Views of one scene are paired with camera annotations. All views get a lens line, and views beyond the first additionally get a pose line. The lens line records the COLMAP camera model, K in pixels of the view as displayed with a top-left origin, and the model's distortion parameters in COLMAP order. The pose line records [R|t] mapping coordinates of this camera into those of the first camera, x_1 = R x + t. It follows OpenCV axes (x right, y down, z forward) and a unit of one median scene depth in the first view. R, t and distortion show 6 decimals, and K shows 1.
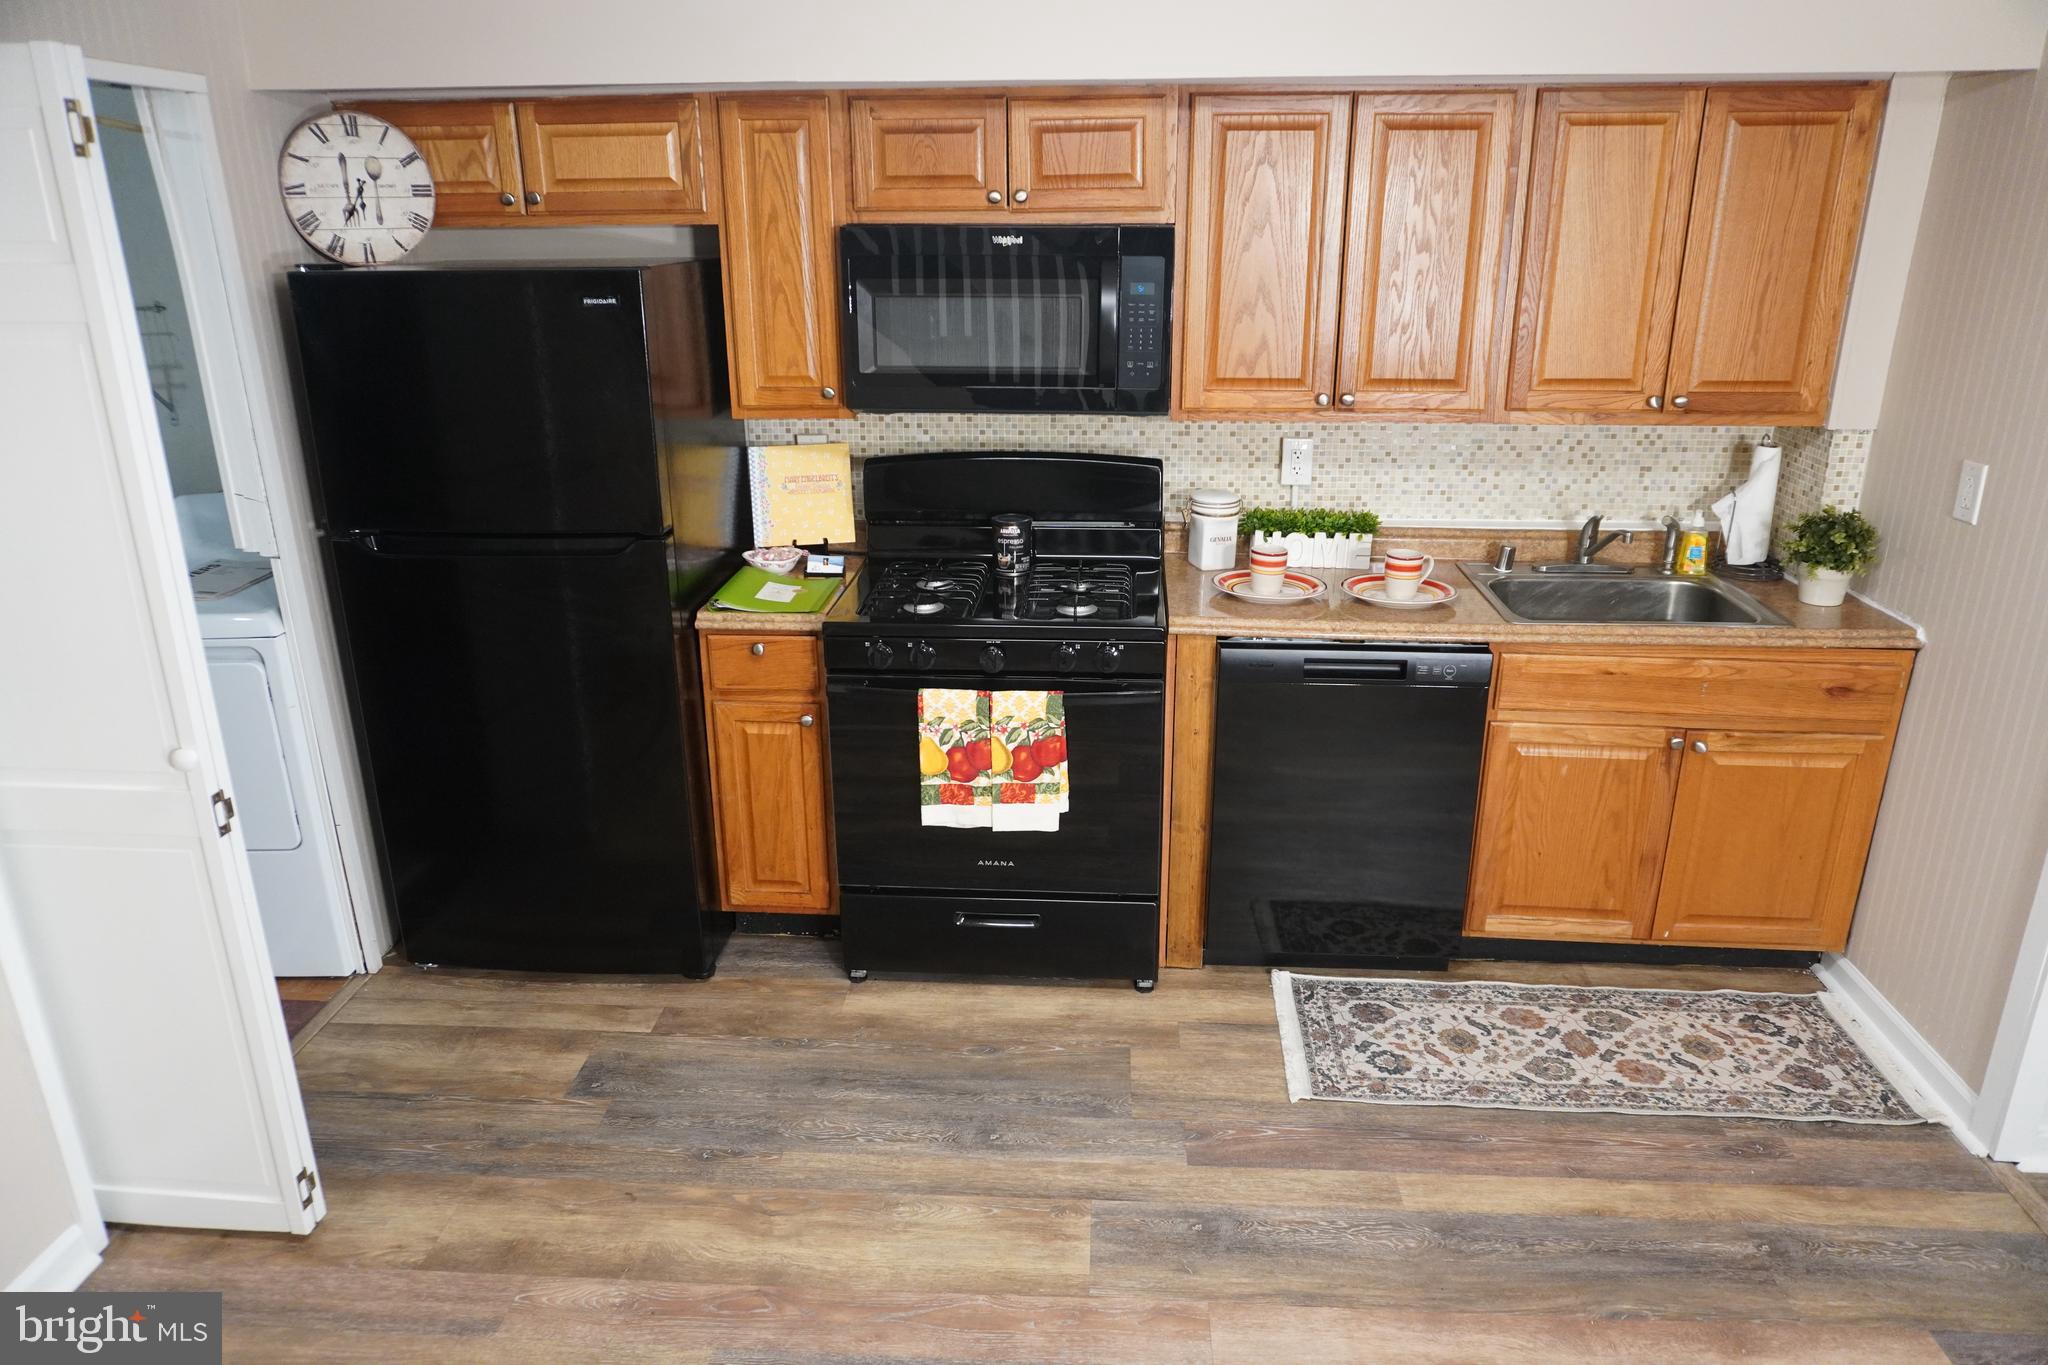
lens RADIAL K [[1376.4, 0, 1025.5], [0, 1376.4, 679.1], [0, 0, 1]] dist [-0.046642, 0.033651]
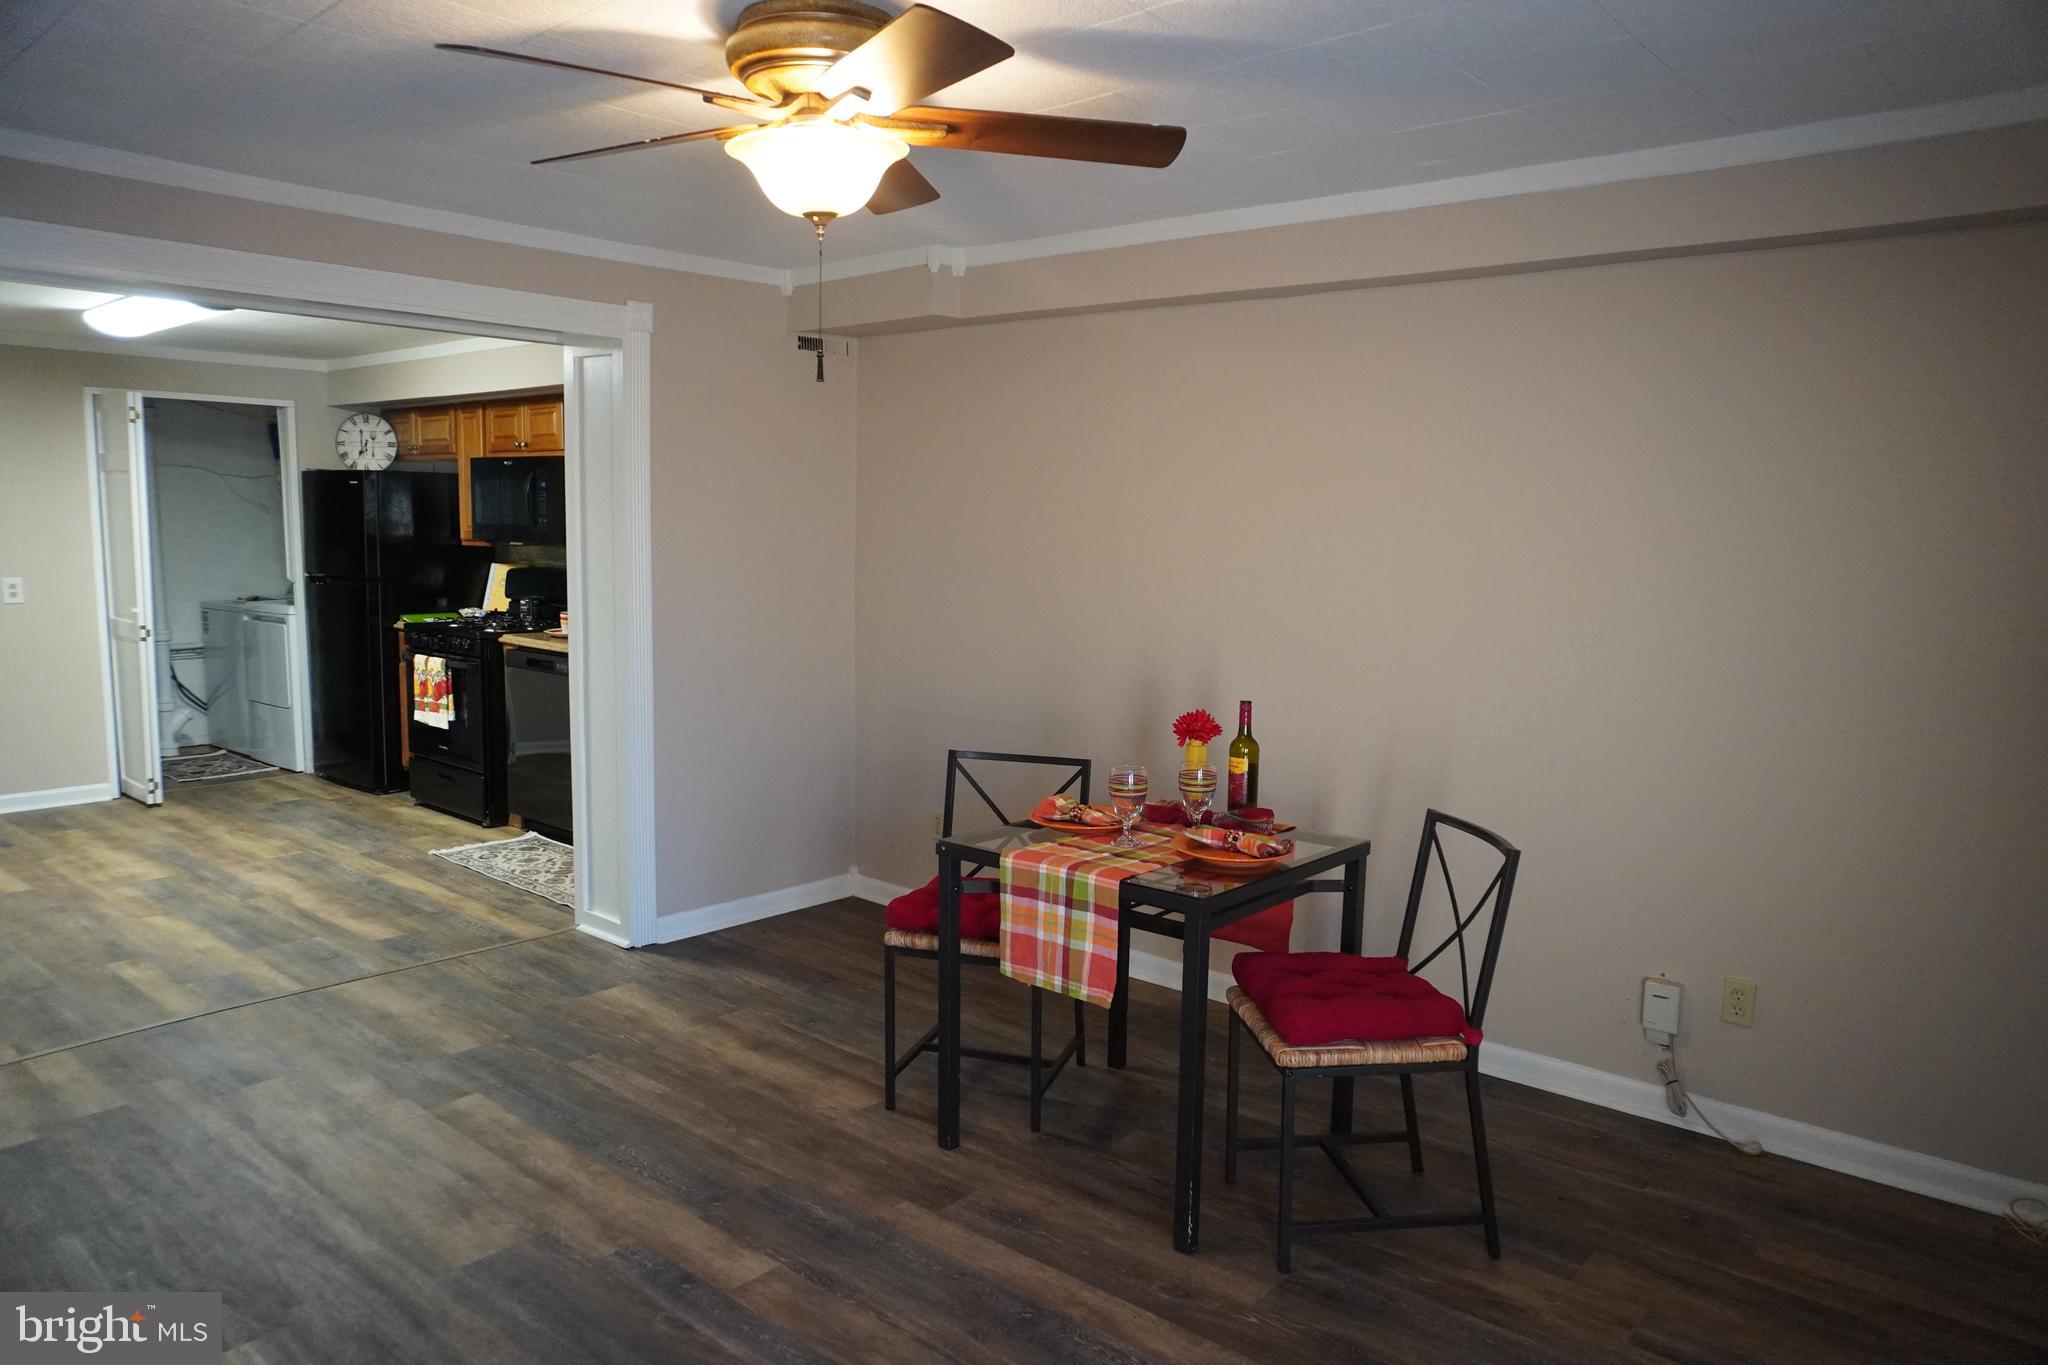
lens RADIAL K [[1376.4, 0, 1018.0], [0, 1376.4, 685.8], [0, 0, 1]] dist [-0.046642, 0.033651]
pose [[0.798788, 0.092935, -0.594391, 1.953174], [-0.221658, 0.963956, -0.147162, 0.161103], [0.559290, 0.249303, 0.790597, -0.173869]]
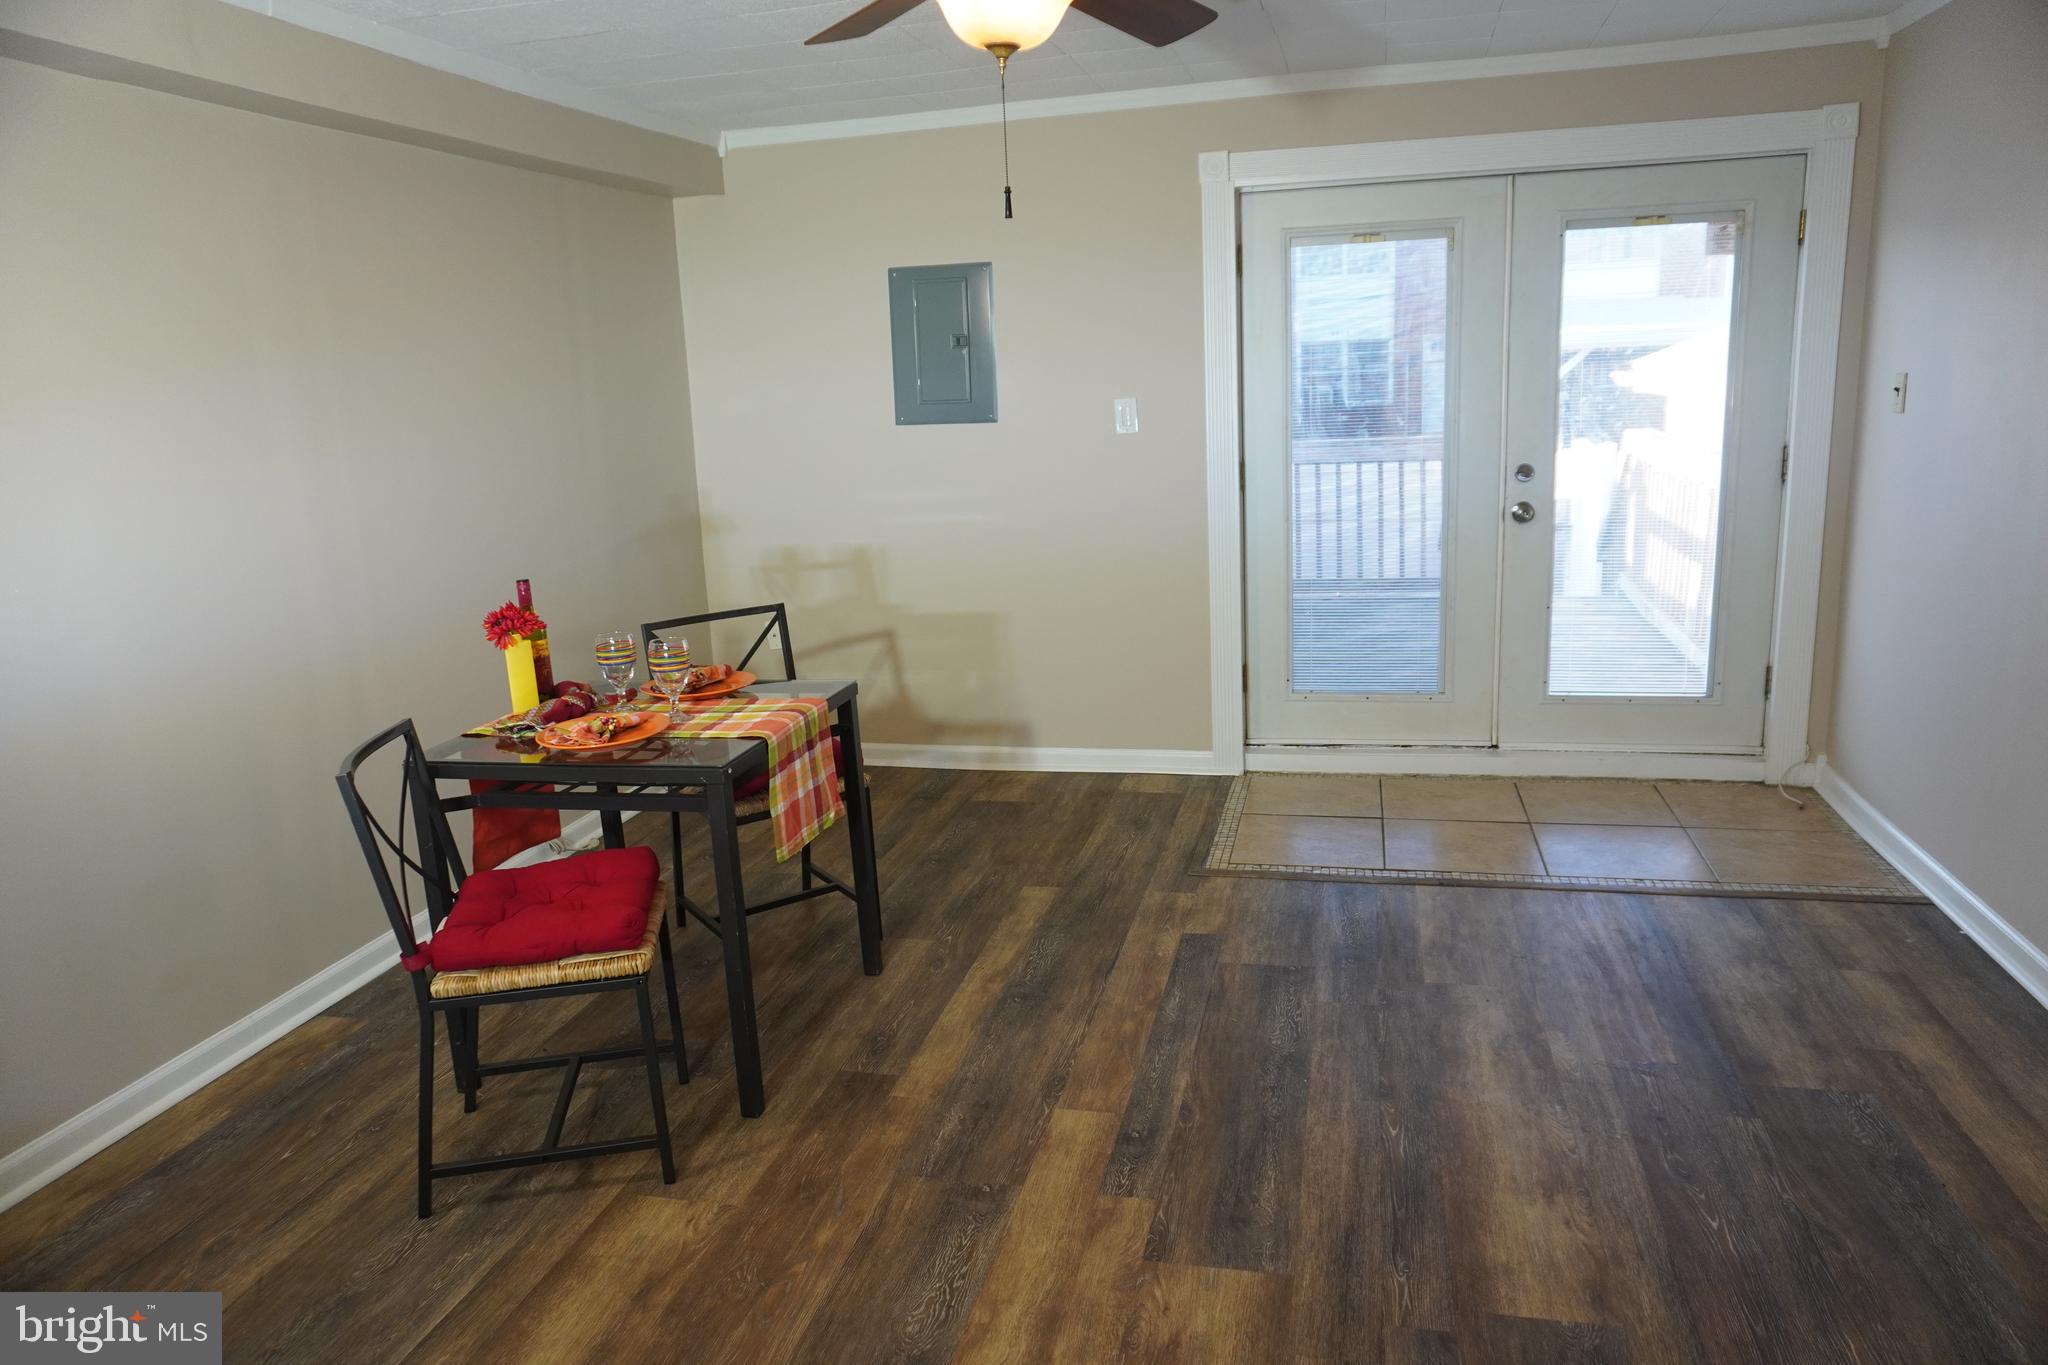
lens RADIAL K [[1376.4, 0, 1021.9], [0, 1376.4, 694.7], [0, 0, 1]] dist [-0.046642, 0.033651]
pose [[0.174242, -0.226677, 0.958257, 0.535556], [0.376653, 0.914482, 0.147834, 0.038102], [-0.909820, 0.335171, 0.244720, 0.243250]]
